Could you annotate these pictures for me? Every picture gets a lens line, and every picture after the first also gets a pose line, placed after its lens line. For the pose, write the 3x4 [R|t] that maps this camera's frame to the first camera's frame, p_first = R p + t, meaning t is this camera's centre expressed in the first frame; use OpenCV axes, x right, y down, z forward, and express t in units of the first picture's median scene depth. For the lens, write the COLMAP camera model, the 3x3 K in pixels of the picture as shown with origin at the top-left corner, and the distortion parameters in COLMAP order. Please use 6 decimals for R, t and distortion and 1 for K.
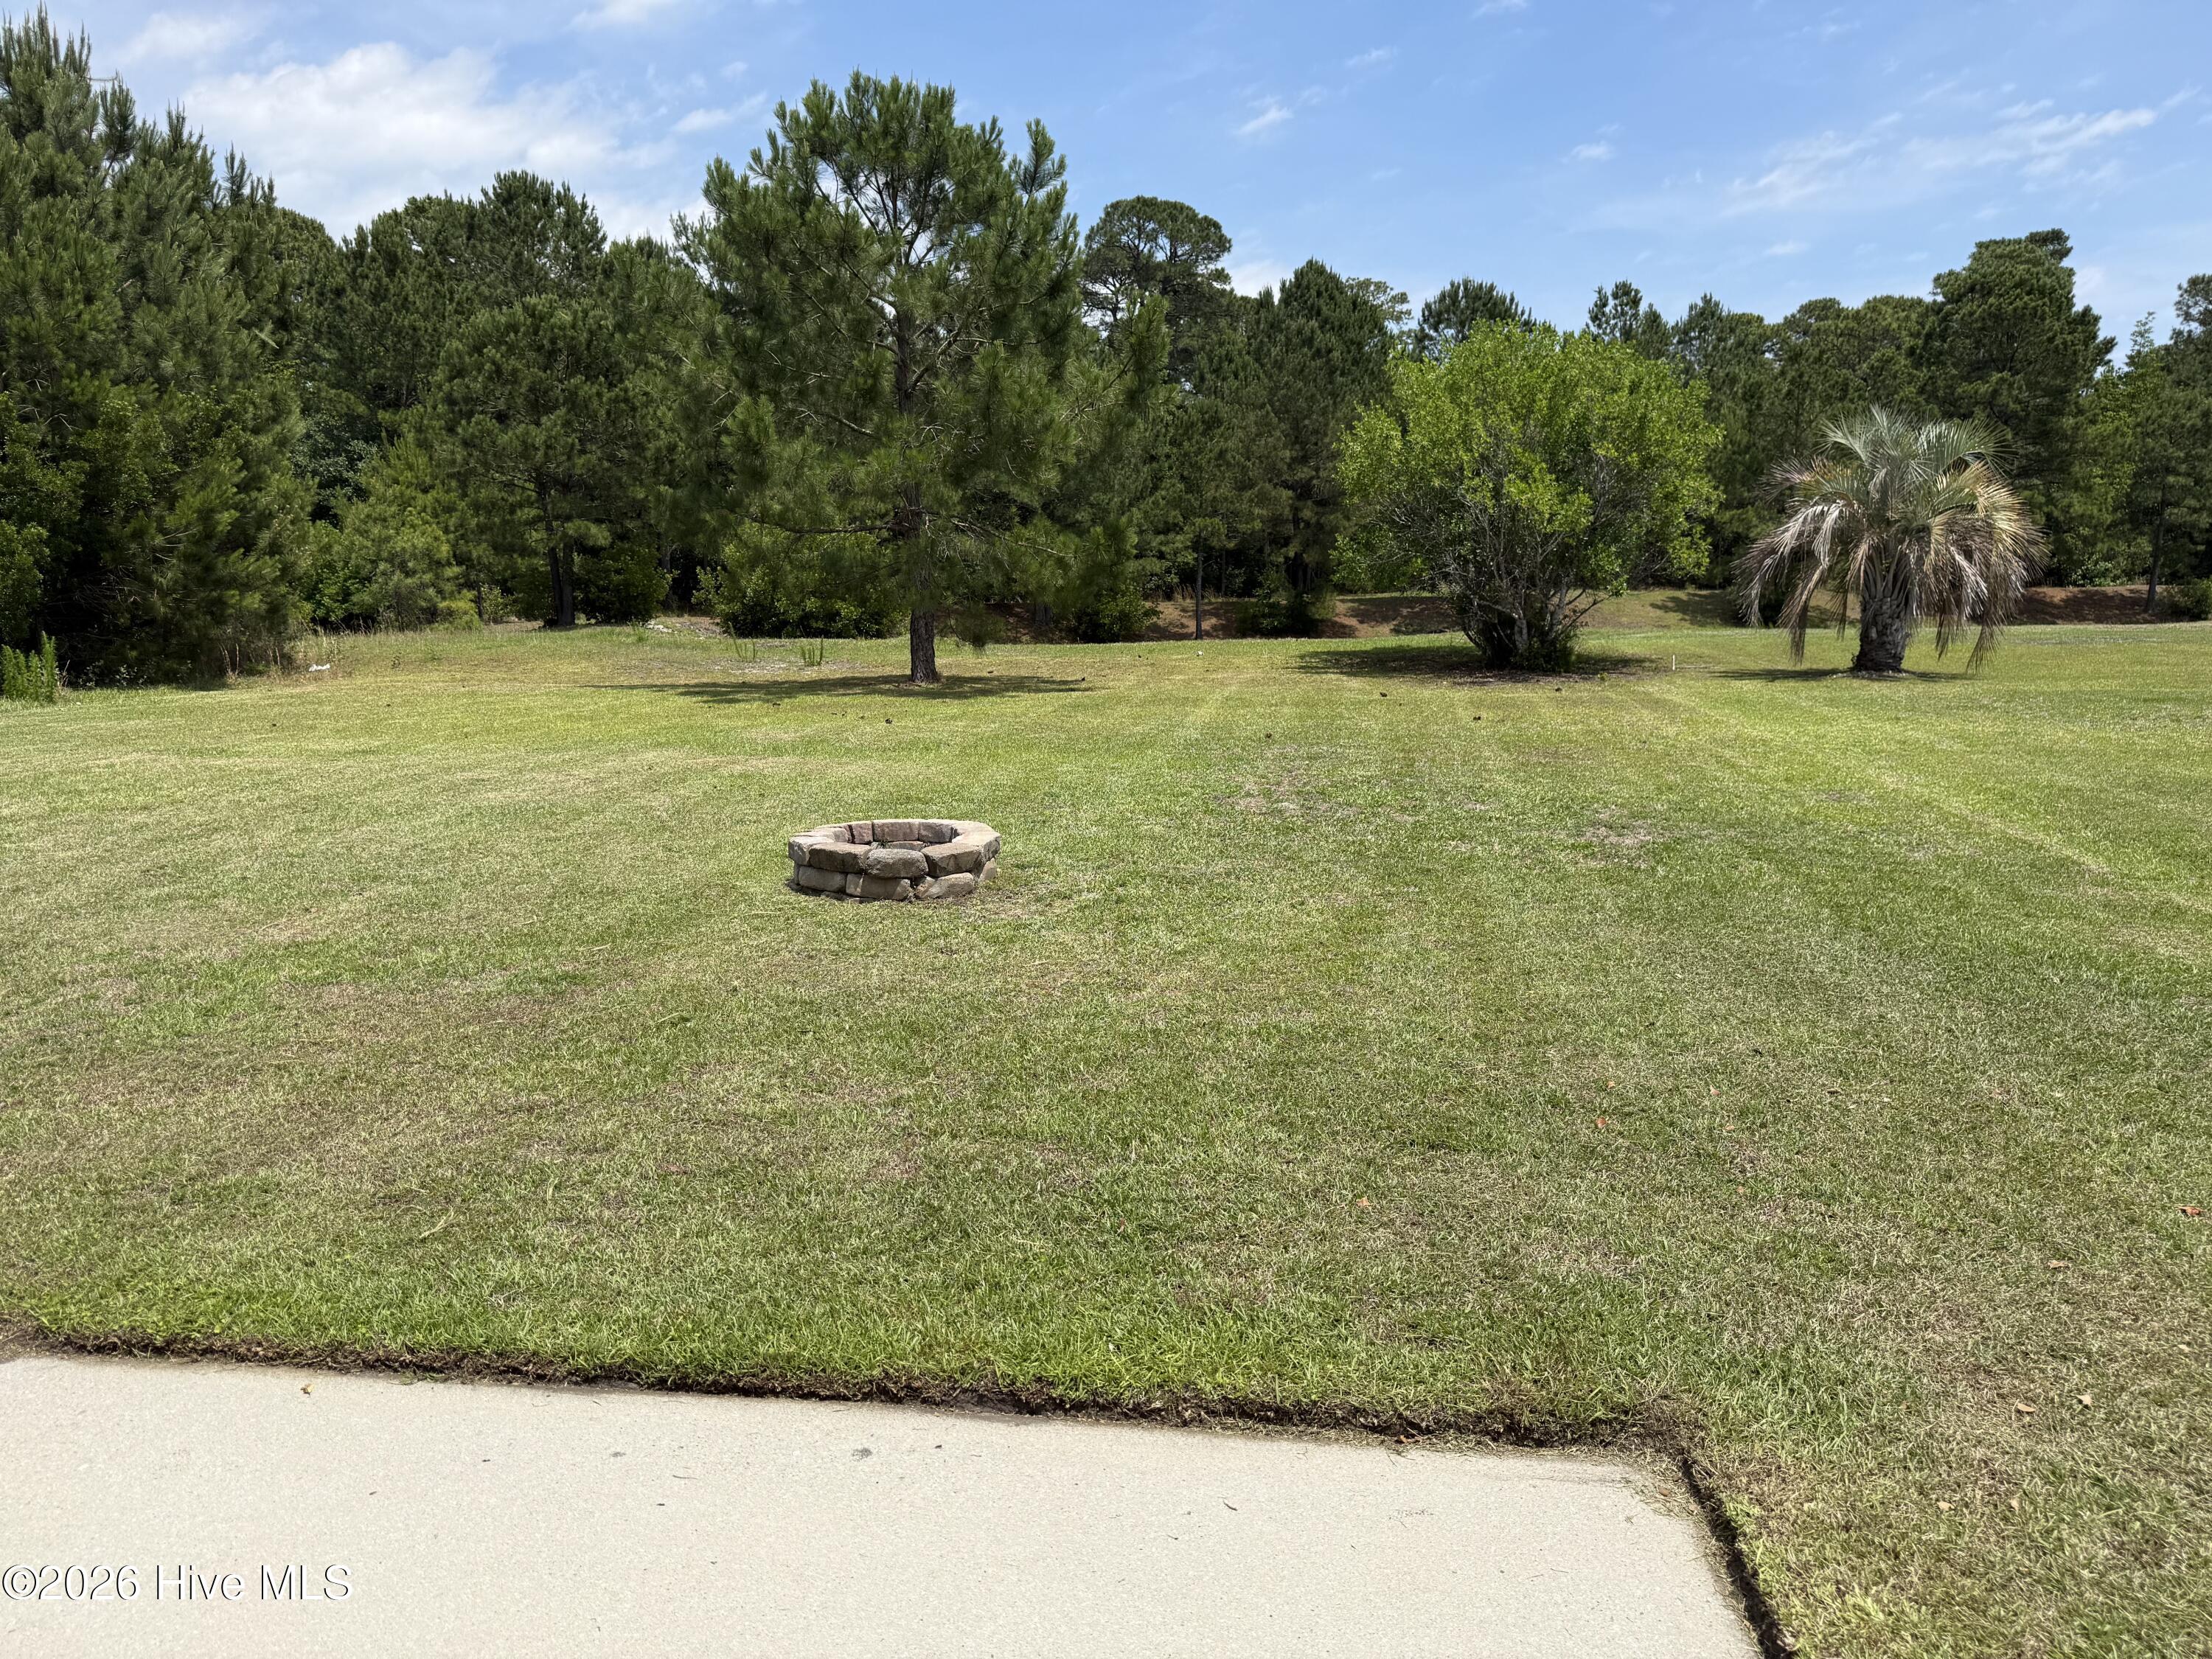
lens RADIAL K [[1637.1, 0, 1160.2], [0, 1637.1, 820.9], [0, 0, 1]] dist [0.120564, -0.189070]
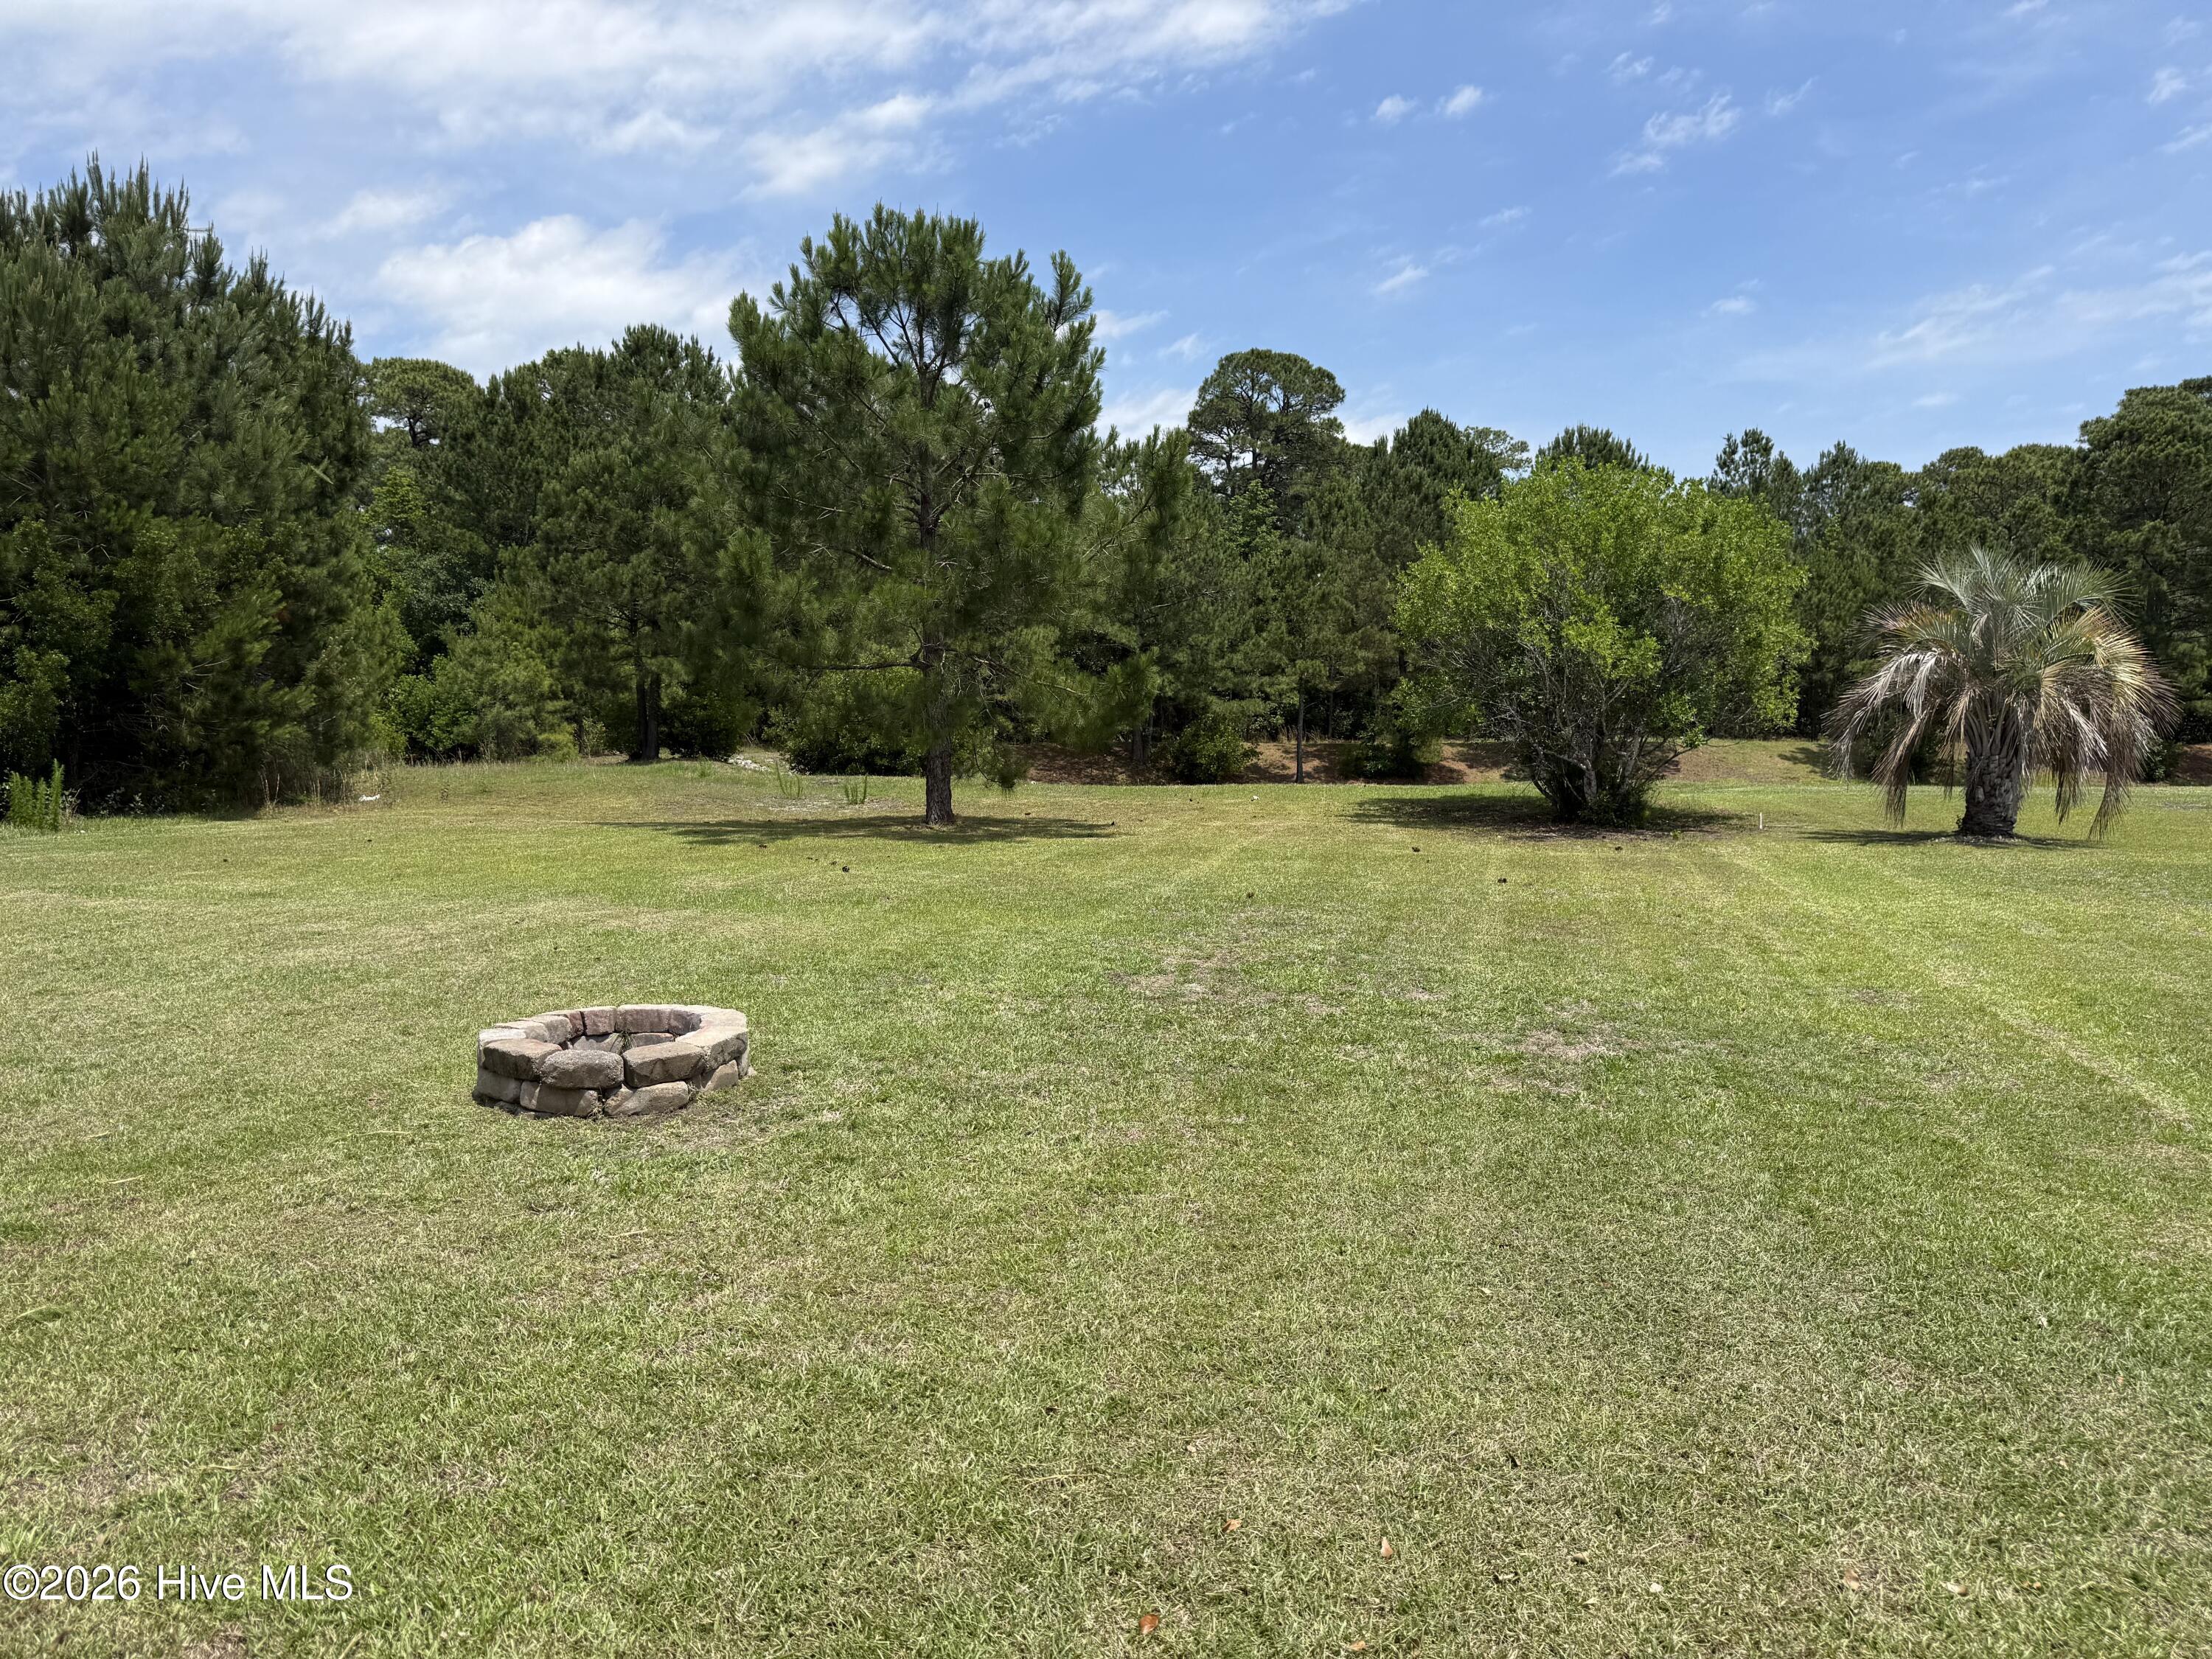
lens RADIAL K [[1556.1, 0, 1216.3], [0, 1556.1, 806.7], [0, 0, 1]] dist [0.142445, -0.210515]
pose [[0.995801, 0.019734, -0.089388, 0.085808], [-0.027643, 0.995726, -0.088128, -0.016976], [0.087266, 0.090229, 0.992090, 0.100201]]
